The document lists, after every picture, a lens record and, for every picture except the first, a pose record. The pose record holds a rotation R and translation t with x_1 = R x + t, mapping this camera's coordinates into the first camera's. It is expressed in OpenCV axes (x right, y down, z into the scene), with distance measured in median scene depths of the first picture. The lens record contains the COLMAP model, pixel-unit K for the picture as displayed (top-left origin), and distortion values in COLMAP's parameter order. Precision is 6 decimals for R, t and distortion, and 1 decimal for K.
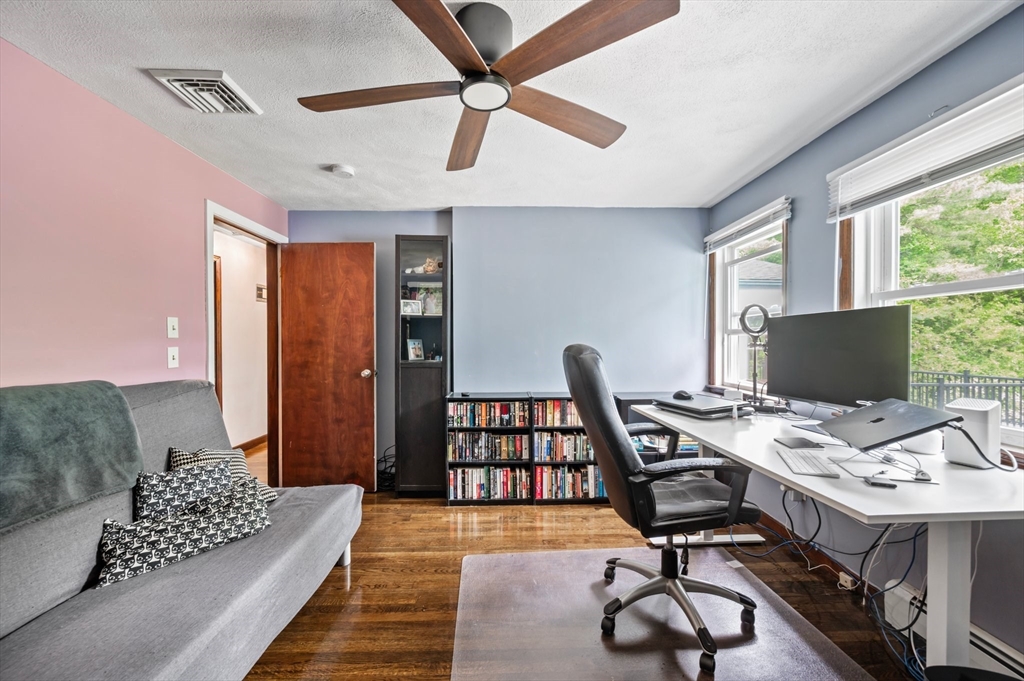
lens RADIAL K [[409.0, 0, 512.0], [0, 409.0, 340.5], [0, 0, 1]] dist [-0.000028, -0.000132]
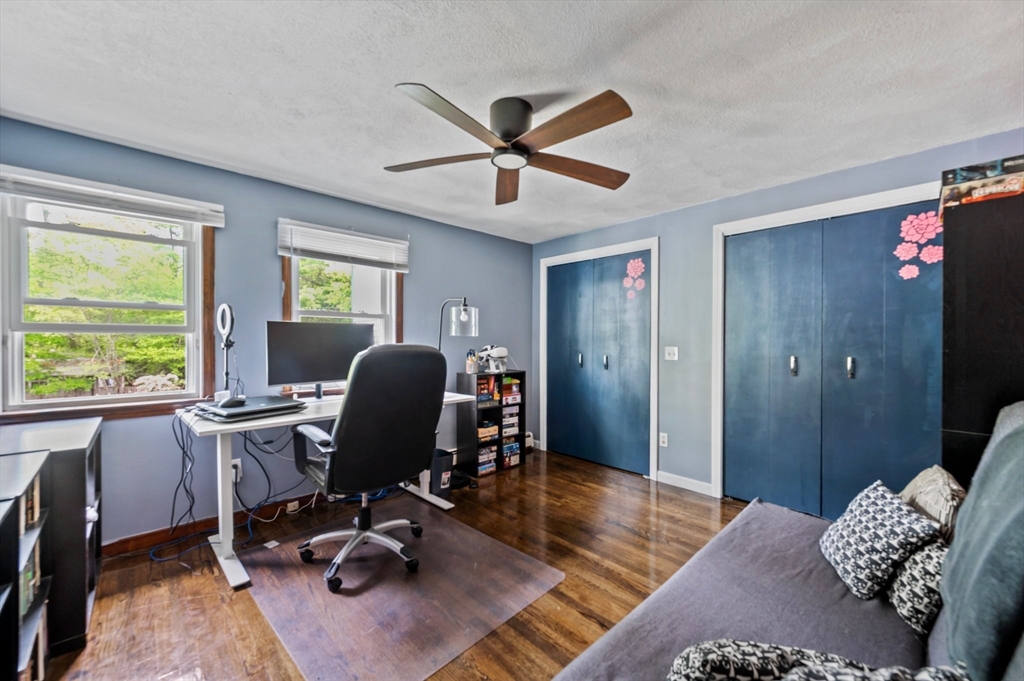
lens RADIAL K [[409.0, 0, 512.0], [0, 409.0, 340.5], [0, 0, 1]] dist [-0.000028, -0.000132]
pose [[-0.666471, -0.001686, 0.745529, -0.799618], [-0.005199, 0.999984, -0.002386, -0.007704], [-0.745513, -0.005467, -0.666469, 1.404871]]
